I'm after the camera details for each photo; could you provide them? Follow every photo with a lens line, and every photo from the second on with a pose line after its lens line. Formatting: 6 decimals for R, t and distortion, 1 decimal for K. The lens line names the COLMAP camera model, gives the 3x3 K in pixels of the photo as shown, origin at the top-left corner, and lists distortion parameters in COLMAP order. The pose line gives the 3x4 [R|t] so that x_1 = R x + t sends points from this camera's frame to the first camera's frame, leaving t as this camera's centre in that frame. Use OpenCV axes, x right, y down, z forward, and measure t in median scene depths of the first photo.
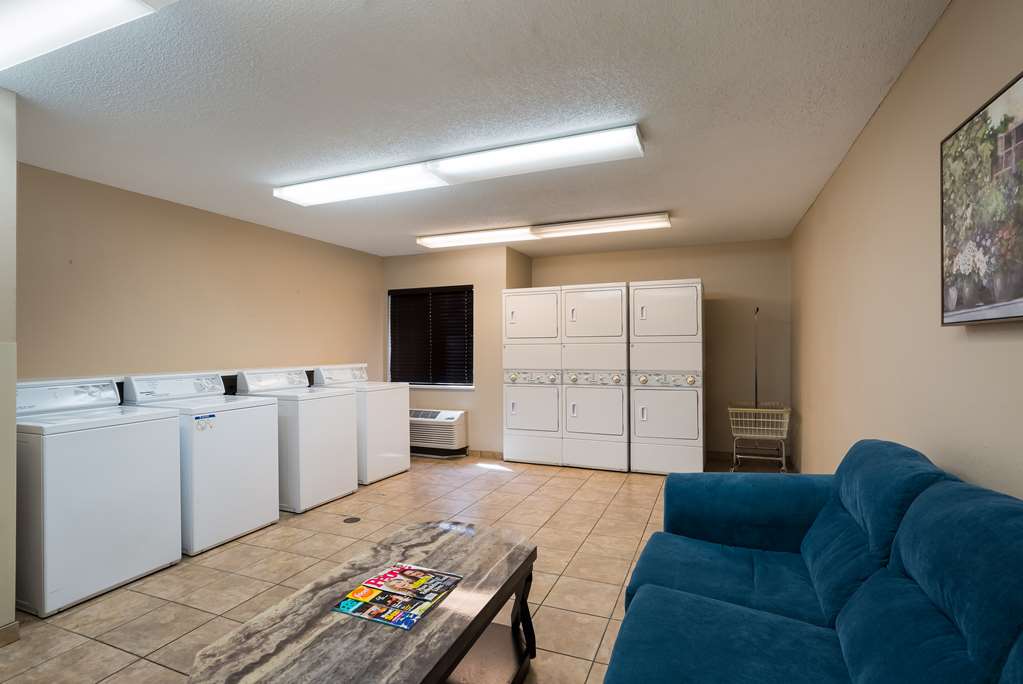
lens RADIAL K [[499.4, 0, 511.5], [0, 499.4, 342.0], [0, 0, 1]] dist [-0.015761, 0.001230]
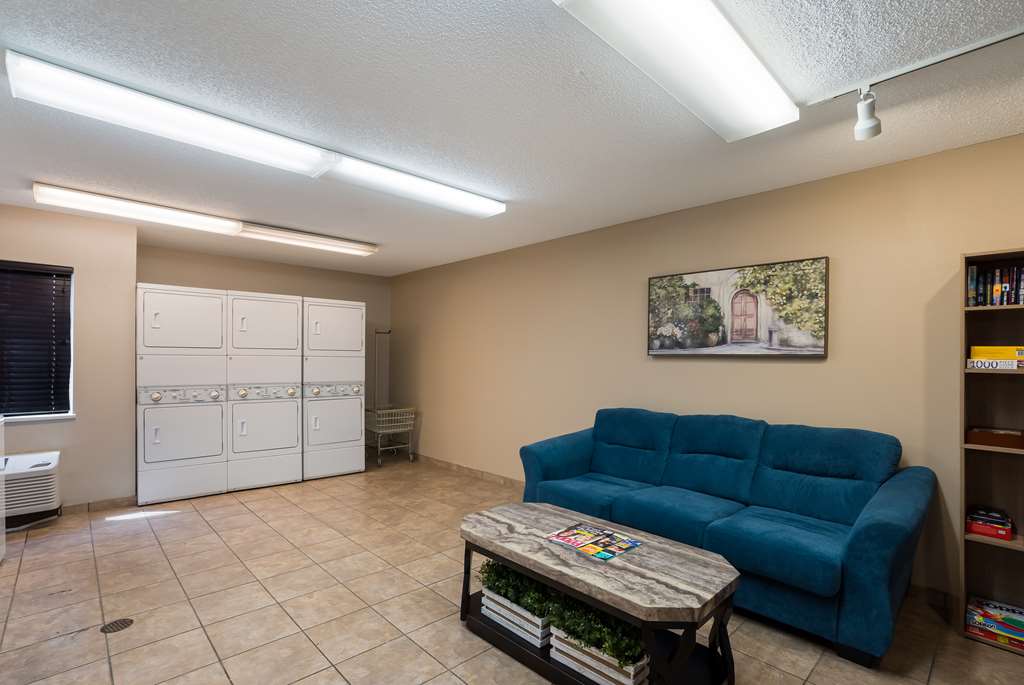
lens RADIAL K [[473.6, 0, 511.2], [0, 473.6, 360.7], [0, 0, 1]] dist [-0.067146, 0.033196]
pose [[0.410488, 0.011743, 0.911790, -0.568070], [-0.021821, 0.999757, -0.003052, 0.005638], [-0.911605, -0.018643, 0.410645, 0.257831]]
